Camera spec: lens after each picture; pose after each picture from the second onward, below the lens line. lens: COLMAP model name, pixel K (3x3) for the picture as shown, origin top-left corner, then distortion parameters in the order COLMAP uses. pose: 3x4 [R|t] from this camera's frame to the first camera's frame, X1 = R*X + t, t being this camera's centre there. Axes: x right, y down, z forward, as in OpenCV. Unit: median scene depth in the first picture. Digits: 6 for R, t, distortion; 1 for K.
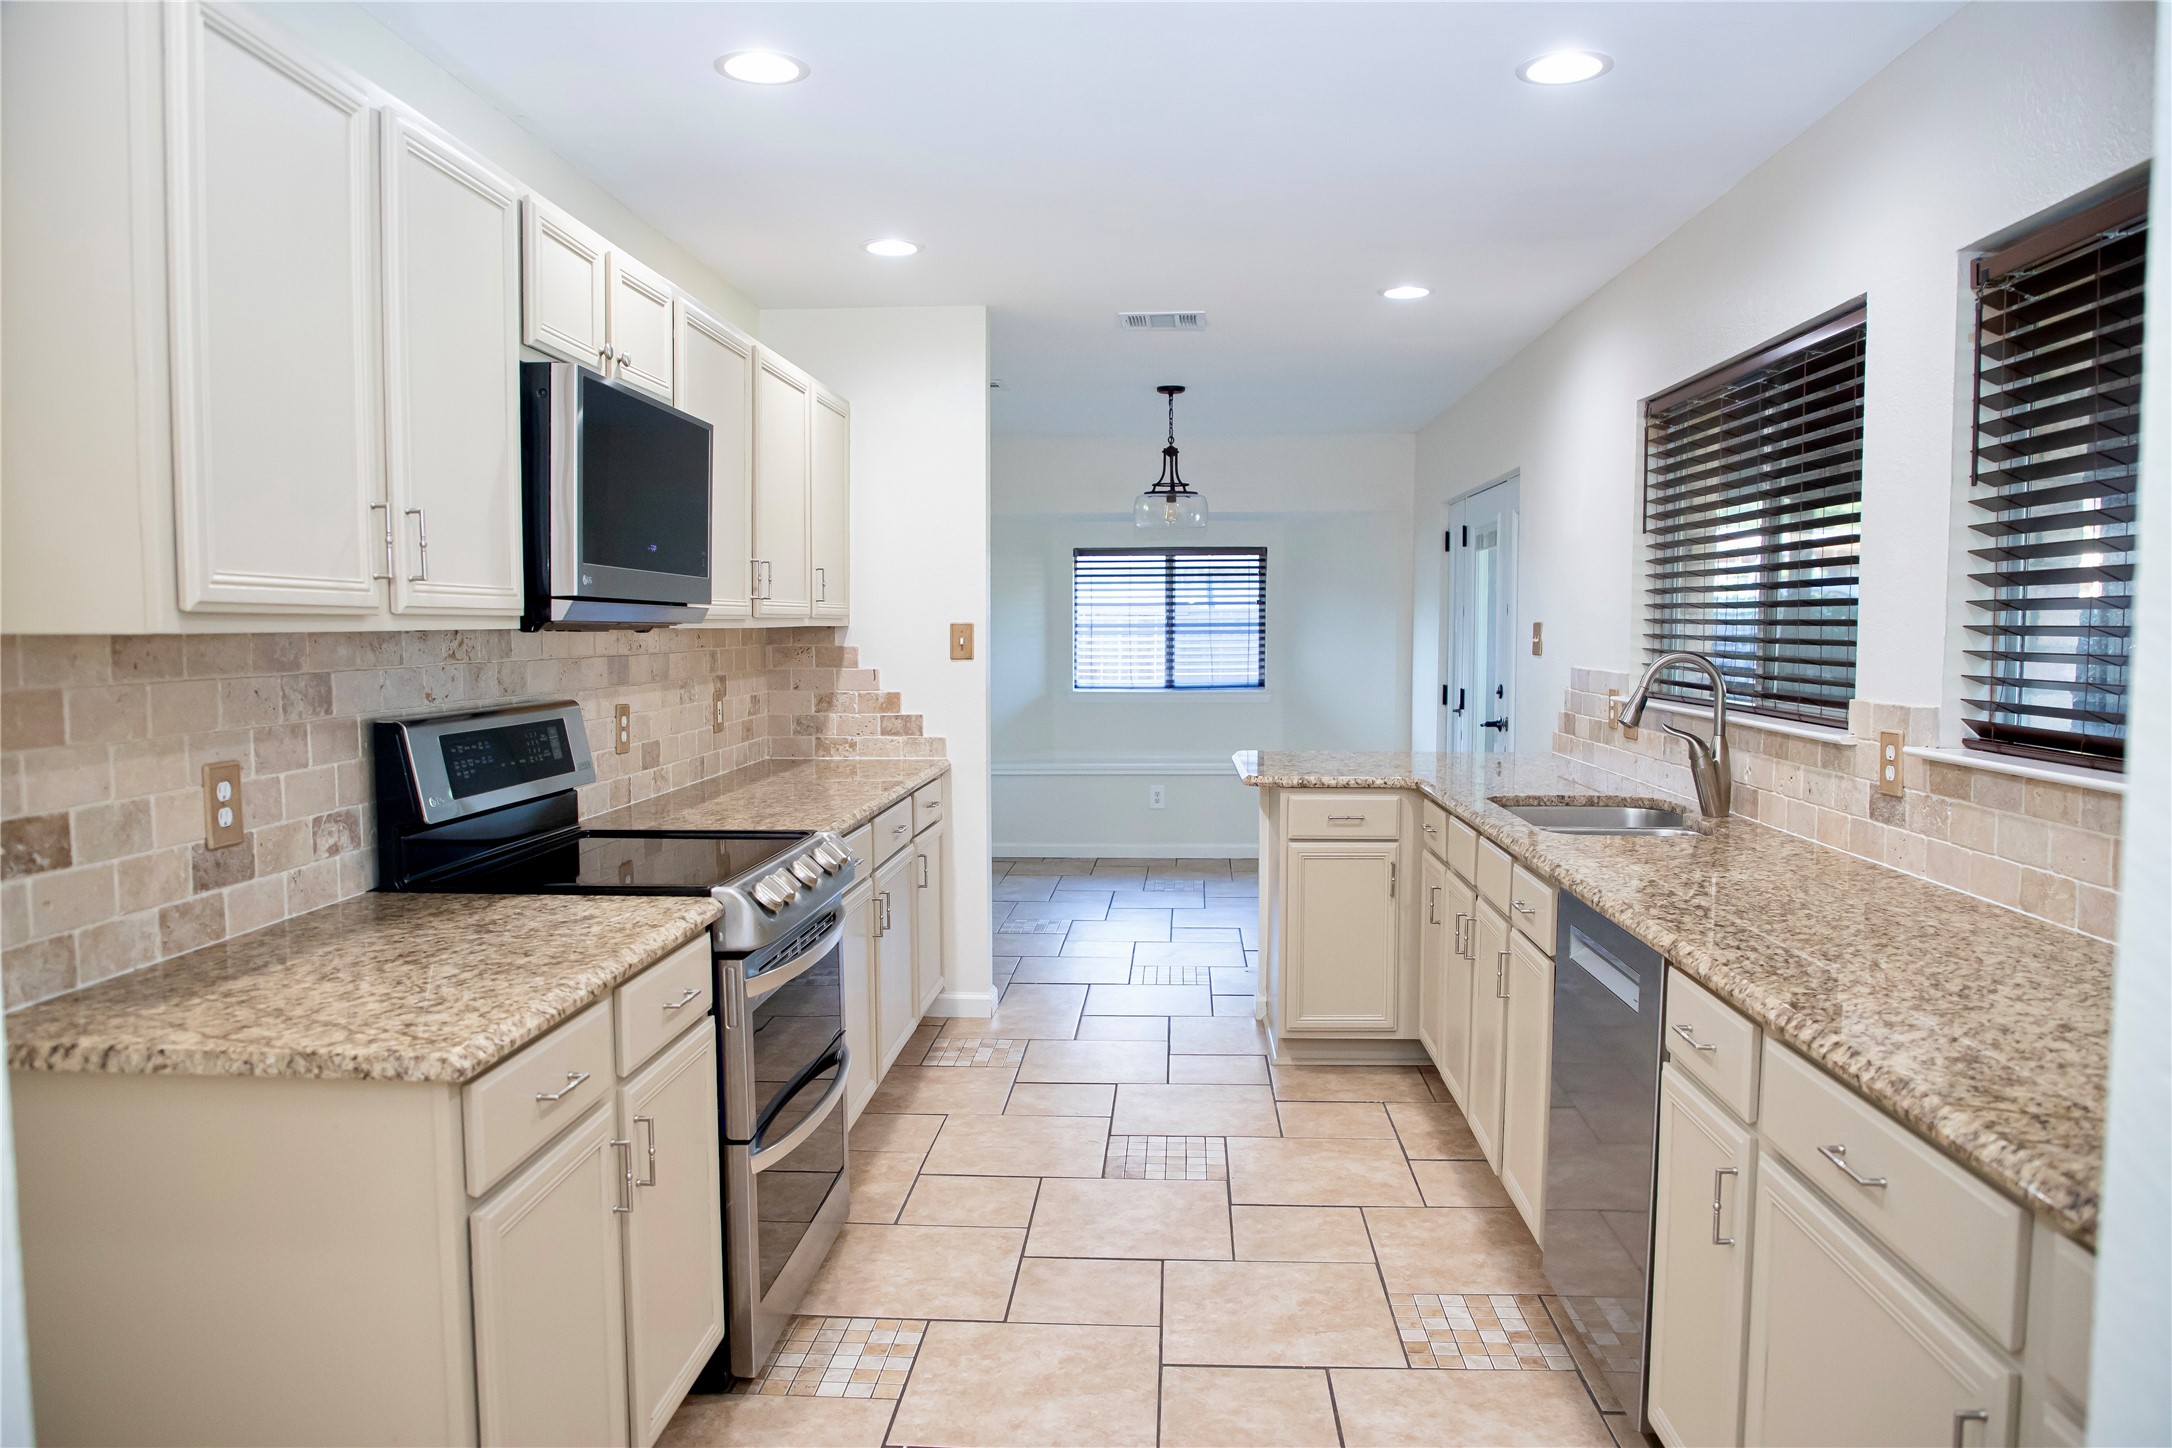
lens RADIAL K [[1486.2, 0, 1086.0], [0, 1486.2, 724.0], [0, 0, 1]] dist [-0.073444, 0.042582]
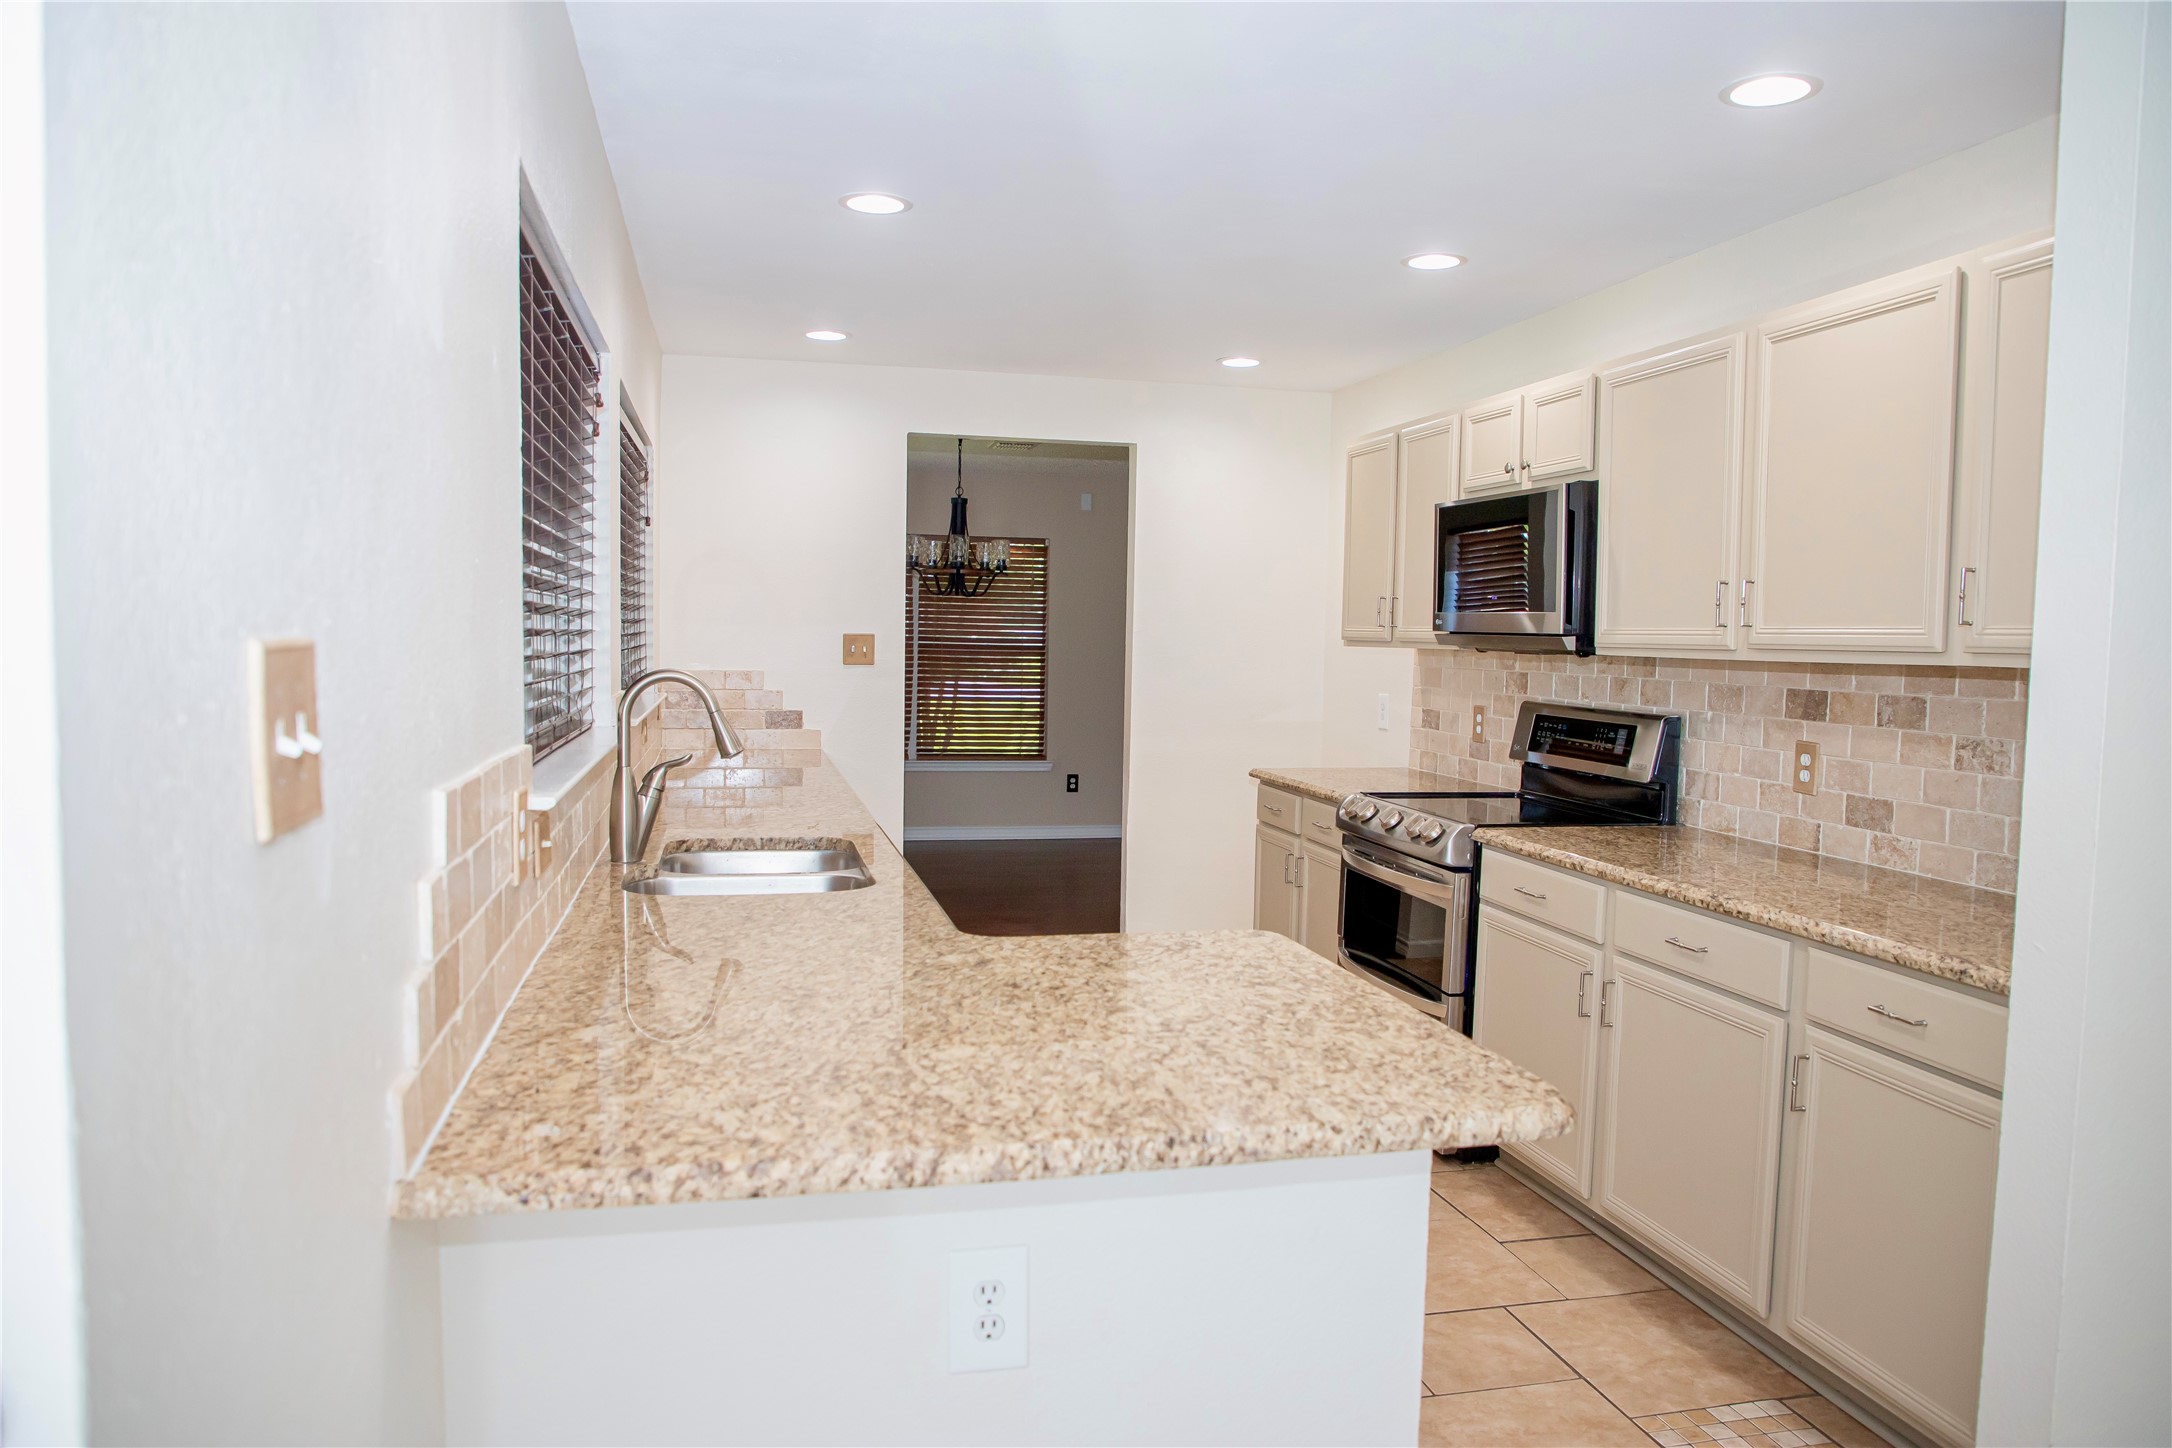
lens RADIAL K [[1486.2, 0, 1086.0], [0, 1486.2, 724.0], [0, 0, 1]] dist [-0.073444, 0.042582]
pose [[-0.958388, 0.001588, -0.285464, 0.166742], [-0.035803, 0.991420, 0.125718, -0.053433], [0.283215, 0.130707, -0.950108, 0.748528]]
